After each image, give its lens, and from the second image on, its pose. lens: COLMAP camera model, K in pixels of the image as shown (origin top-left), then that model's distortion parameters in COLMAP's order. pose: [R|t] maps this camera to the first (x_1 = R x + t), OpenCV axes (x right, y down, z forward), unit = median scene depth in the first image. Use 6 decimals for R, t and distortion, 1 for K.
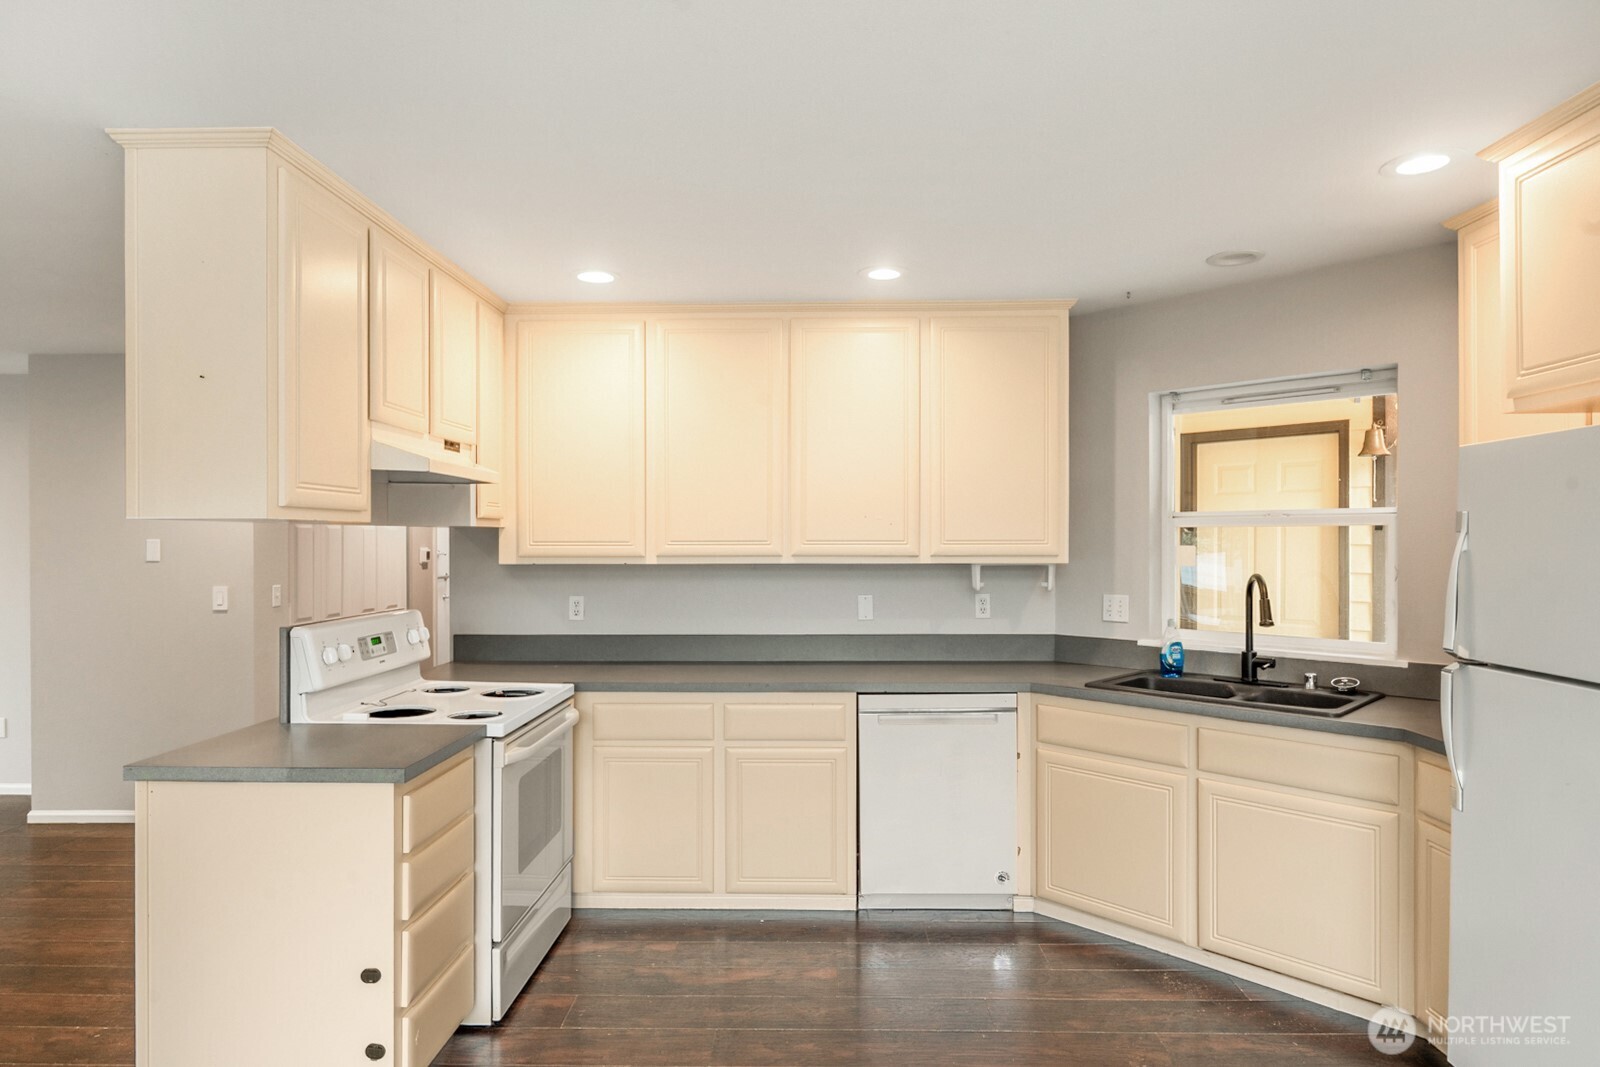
lens RADIAL K [[923.9, 0, 797.9], [0, 923.9, 543.6], [0, 0, 1]] dist [0.001979, 0.000310]
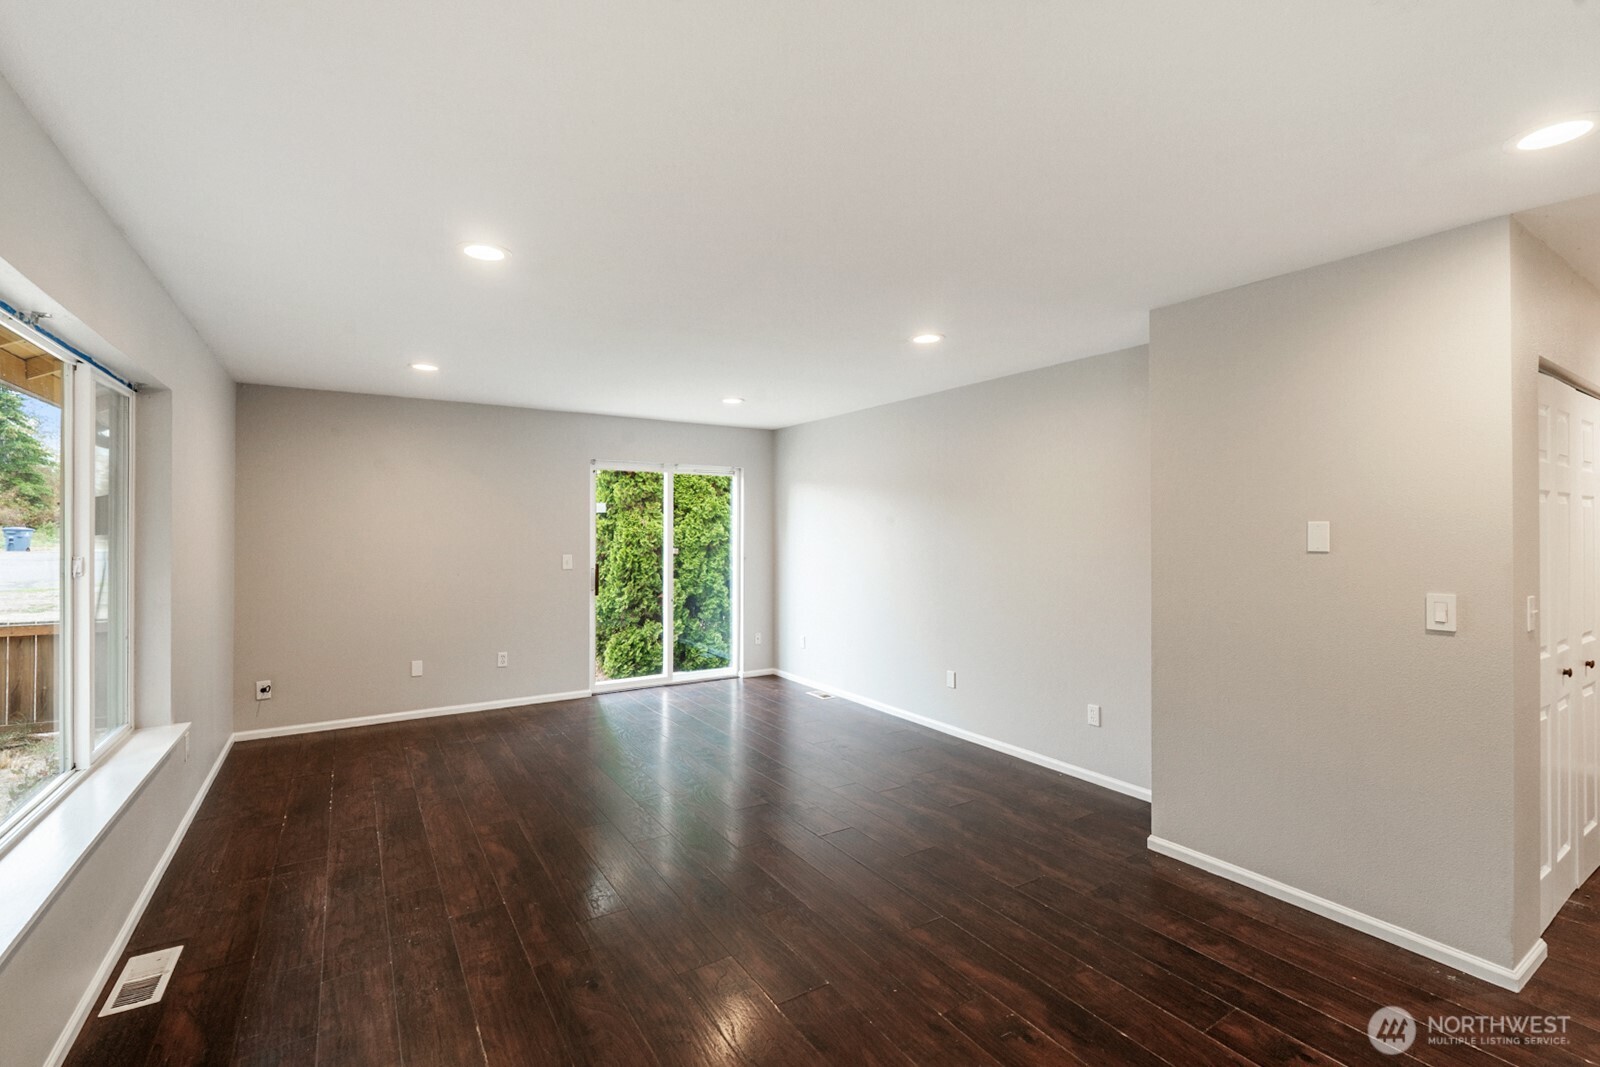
lens RADIAL K [[710.9, 0, 800.0], [0, 710.9, 533.5], [0, 0, 1]] dist [0.000507, 0.000182]
pose [[0.566379, 0.005196, -0.824129, -0.642749], [-0.001536, 0.999985, 0.005250, 0.003759], [0.824144, -0.001708, 0.566378, 0.483251]]
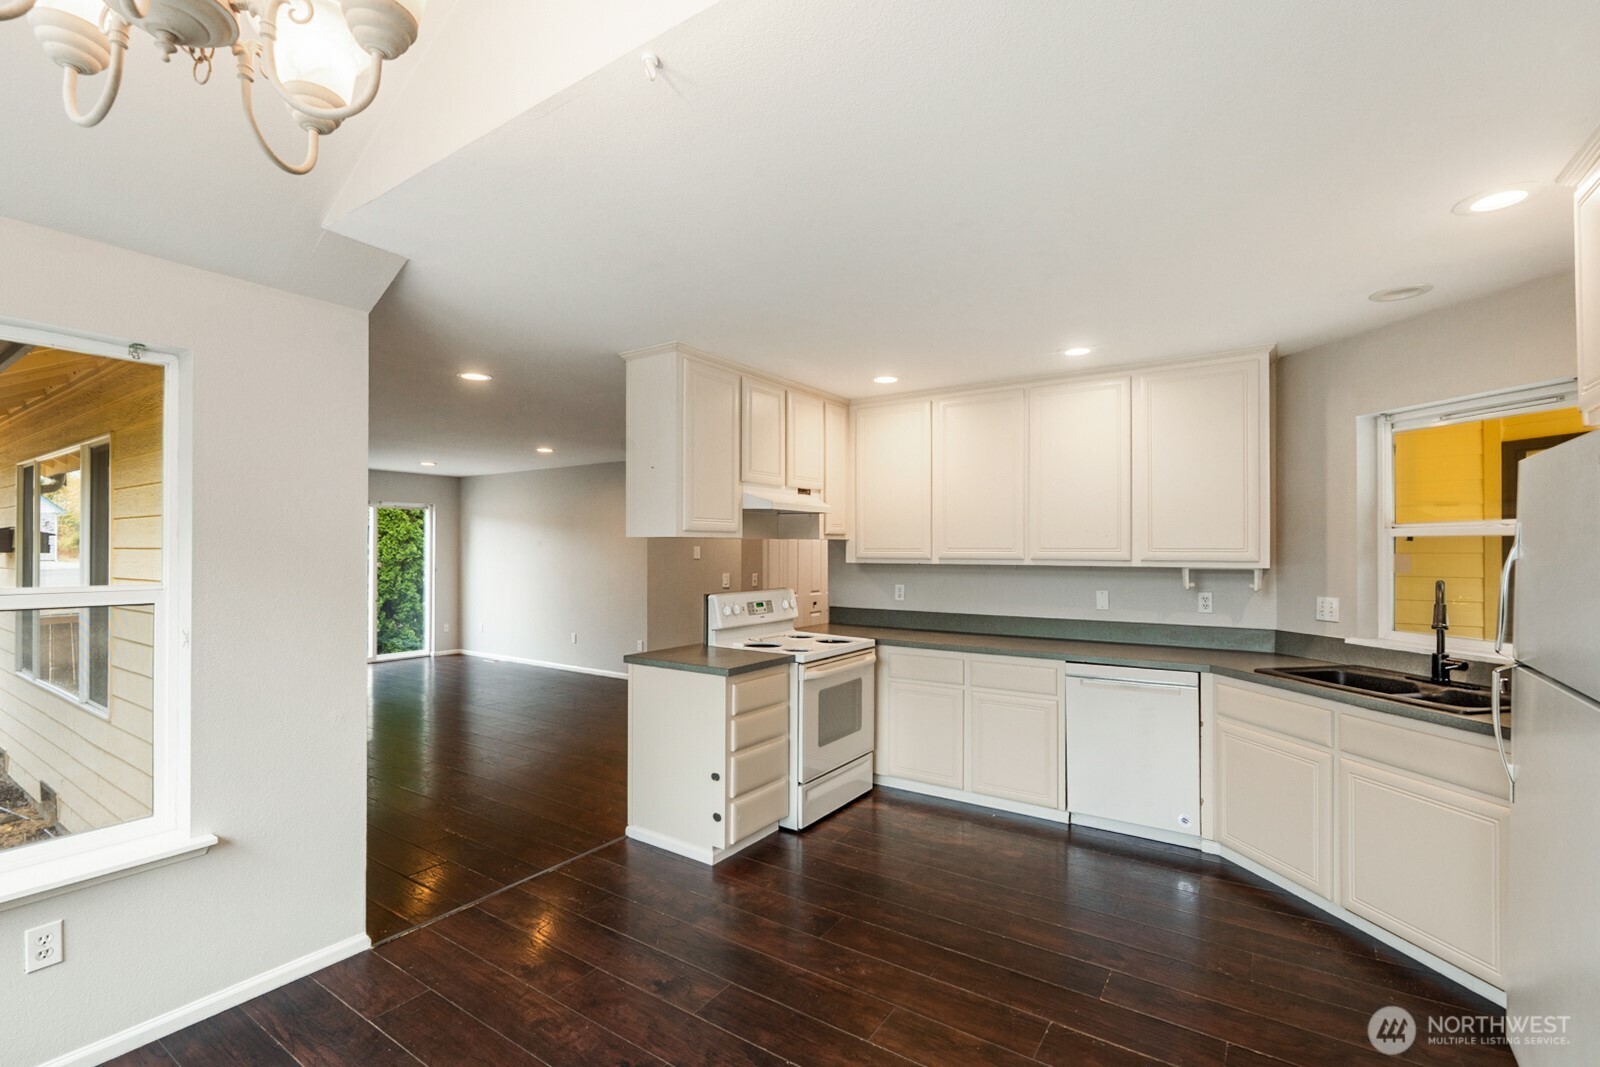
lens RADIAL K [[714.6, 0, 795.9], [0, 714.6, 540.8], [0, 0, 1]] dist [0.004046, 0.000426]
pose [[0.841276, -0.003418, -0.540595, 0.302475], [-0.003229, 0.999930, -0.011348, -0.001333], [0.540596, 0.011292, 0.841207, -0.097089]]
